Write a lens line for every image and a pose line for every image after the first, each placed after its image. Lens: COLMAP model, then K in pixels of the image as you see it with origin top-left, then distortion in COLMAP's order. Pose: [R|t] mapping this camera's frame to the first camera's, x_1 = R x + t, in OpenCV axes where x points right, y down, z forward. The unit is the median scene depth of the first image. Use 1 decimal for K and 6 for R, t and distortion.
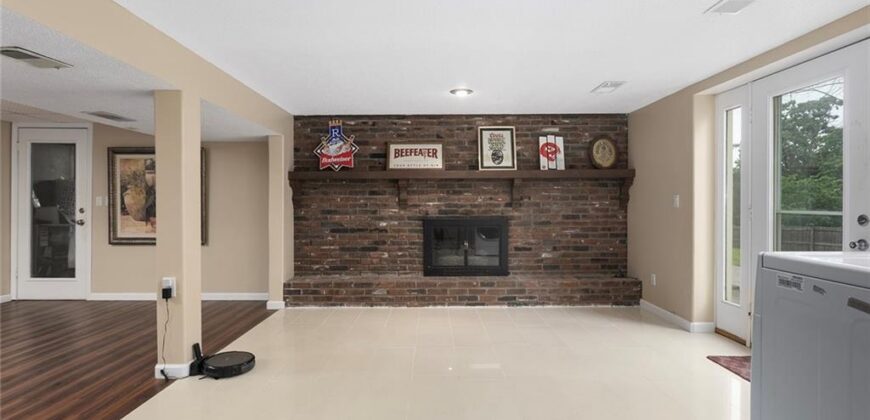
lens RADIAL K [[424.6, 0, 431.9], [0, 424.6, 203.4], [0, 0, 1]] dist [0.002986, 0.003297]
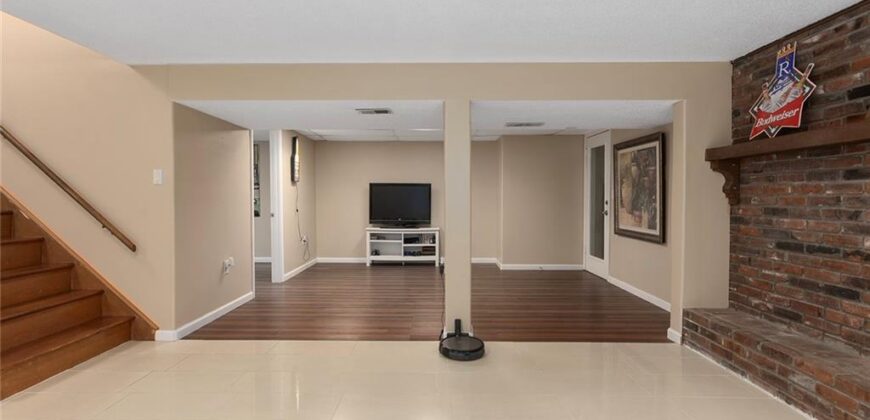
lens RADIAL K [[424.6, 0, 432.4], [0, 424.6, 207.3], [0, 0, 1]] dist [0.002986, 0.003297]
pose [[0.002450, 0.025942, -0.999660, 0.328686], [-0.004011, 0.999656, 0.025932, 0.001458], [0.999989, 0.003946, 0.002553, 0.538851]]
